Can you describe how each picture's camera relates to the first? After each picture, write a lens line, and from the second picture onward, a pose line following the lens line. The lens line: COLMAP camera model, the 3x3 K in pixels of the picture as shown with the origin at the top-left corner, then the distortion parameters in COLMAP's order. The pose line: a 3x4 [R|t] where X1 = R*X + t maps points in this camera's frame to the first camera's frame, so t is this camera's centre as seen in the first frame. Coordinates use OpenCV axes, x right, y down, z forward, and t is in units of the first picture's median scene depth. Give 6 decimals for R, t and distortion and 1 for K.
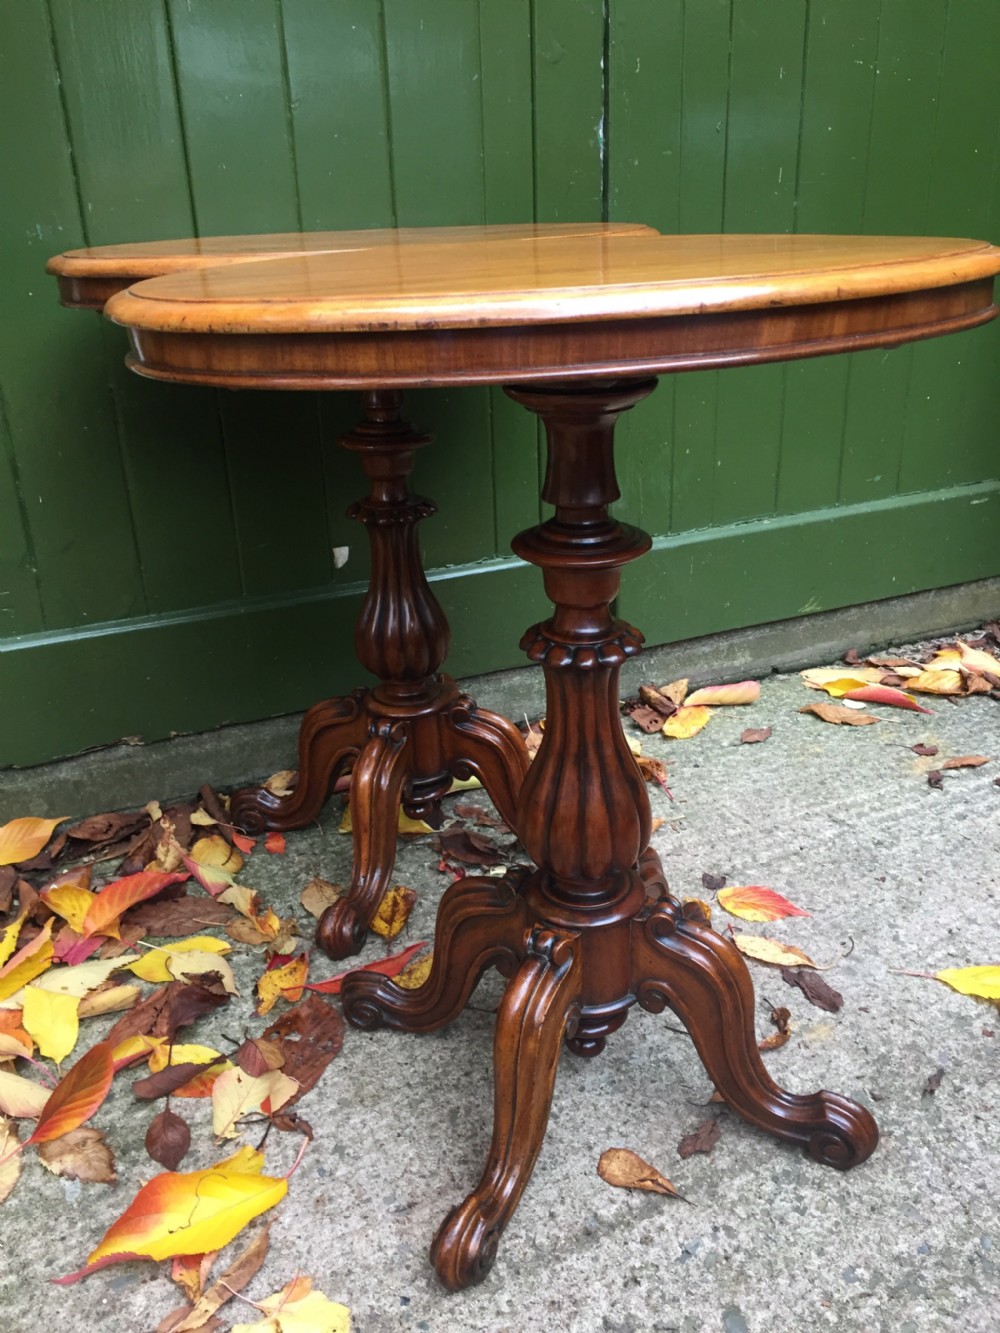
lens RADIAL K [[1145.1, 0, 500.0], [0, 1145.1, 667.7], [0, 0, 1]] dist [0.078178, -0.116644]
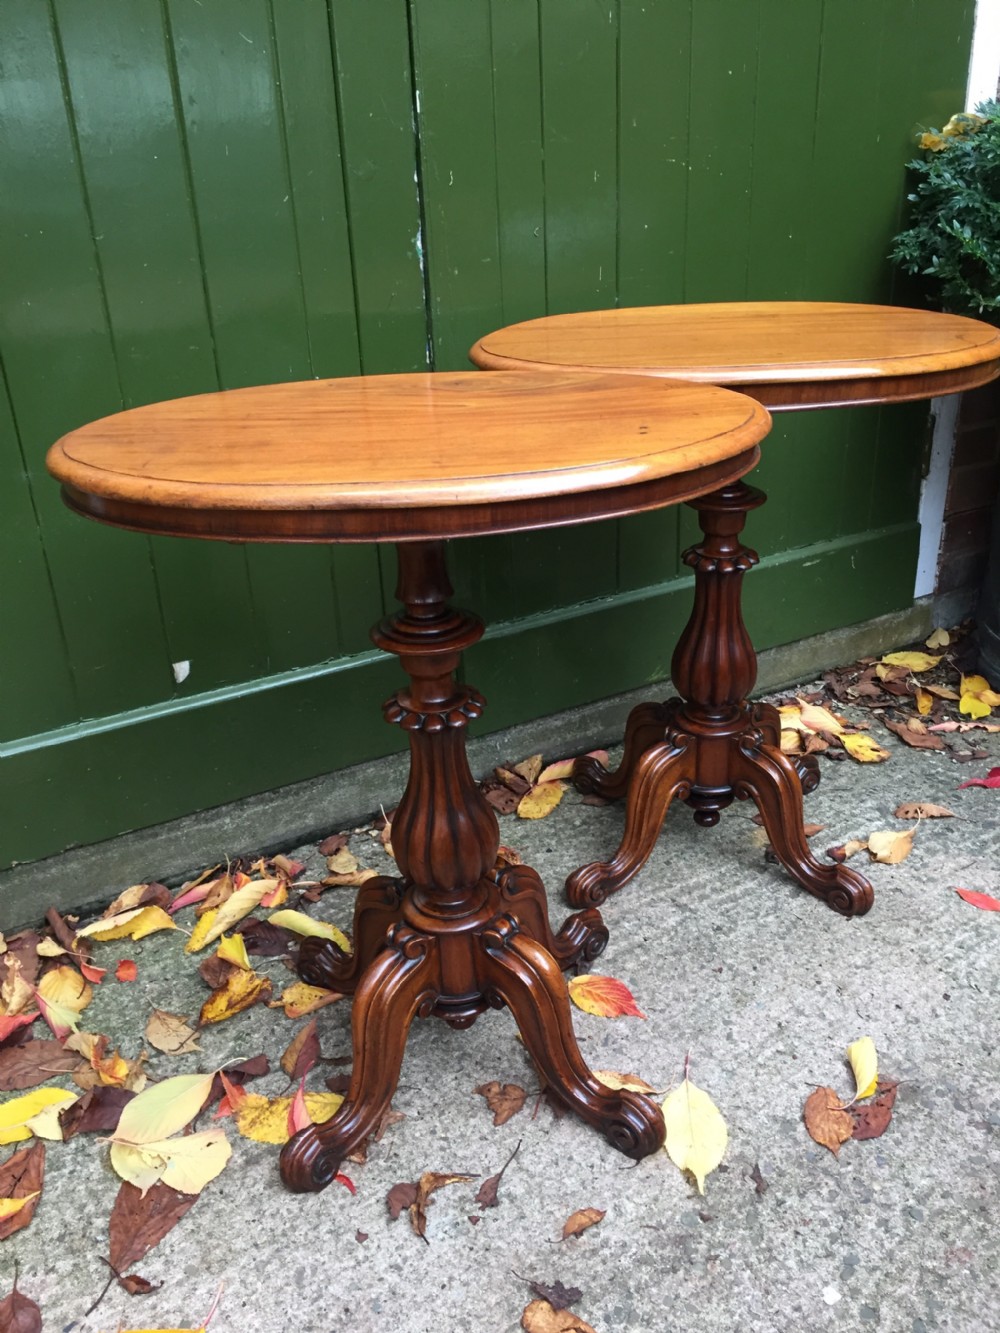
lens RADIAL K [[1145.1, 0, 501.8], [0, 1145.1, 664.9], [0, 0, 1]] dist [0.078178, -0.116644]
pose [[0.994913, -0.050483, 0.087181, 0.053890], [0.048680, 0.998557, 0.022687, -0.118700], [-0.088200, -0.018327, 0.995934, -0.017254]]
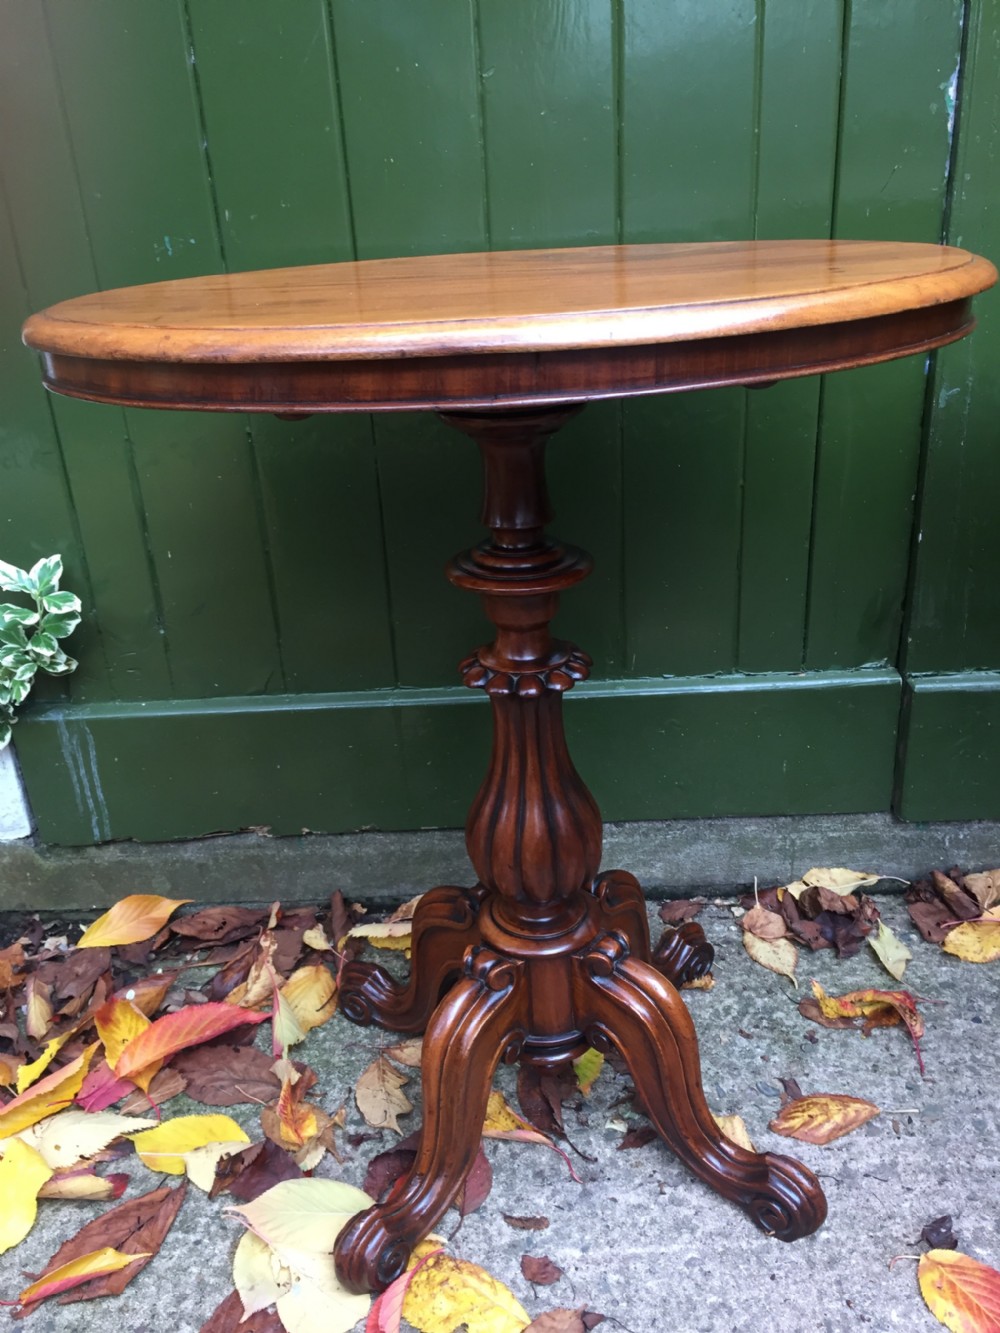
lens RADIAL K [[1145.1, 0, 502.2], [0, 1145.1, 668.2], [0, 0, 1]] dist [0.078178, -0.116644]
pose [[0.911856, 0.154140, -0.380472, 0.161253], [-0.138628, 0.988005, 0.068028, -0.146020], [0.386394, -0.009288, 0.922287, 0.284863]]
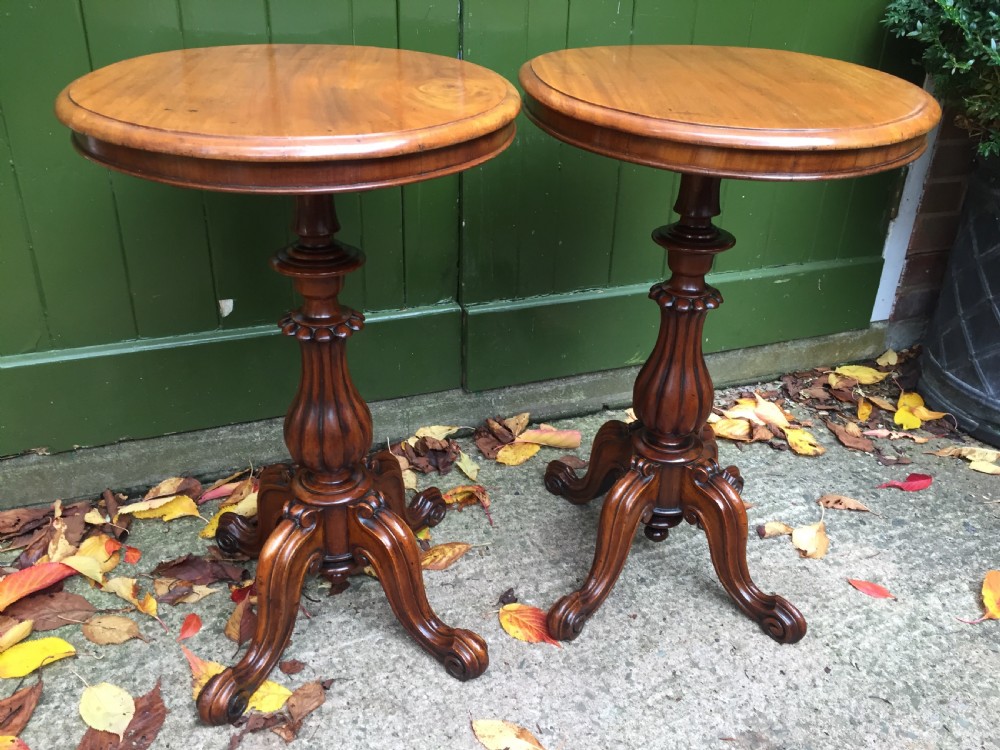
lens RADIAL K [[859.1, 0, 500.9], [0, 859.1, 368.5], [0, 0, 1]] dist [0.078178, -0.116644]
pose [[0.997653, 0.068470, 0.000657, 0.162072], [-0.068382, 0.995796, 0.060951, -0.115535], [0.003519, -0.060853, 0.998141, 0.099258]]
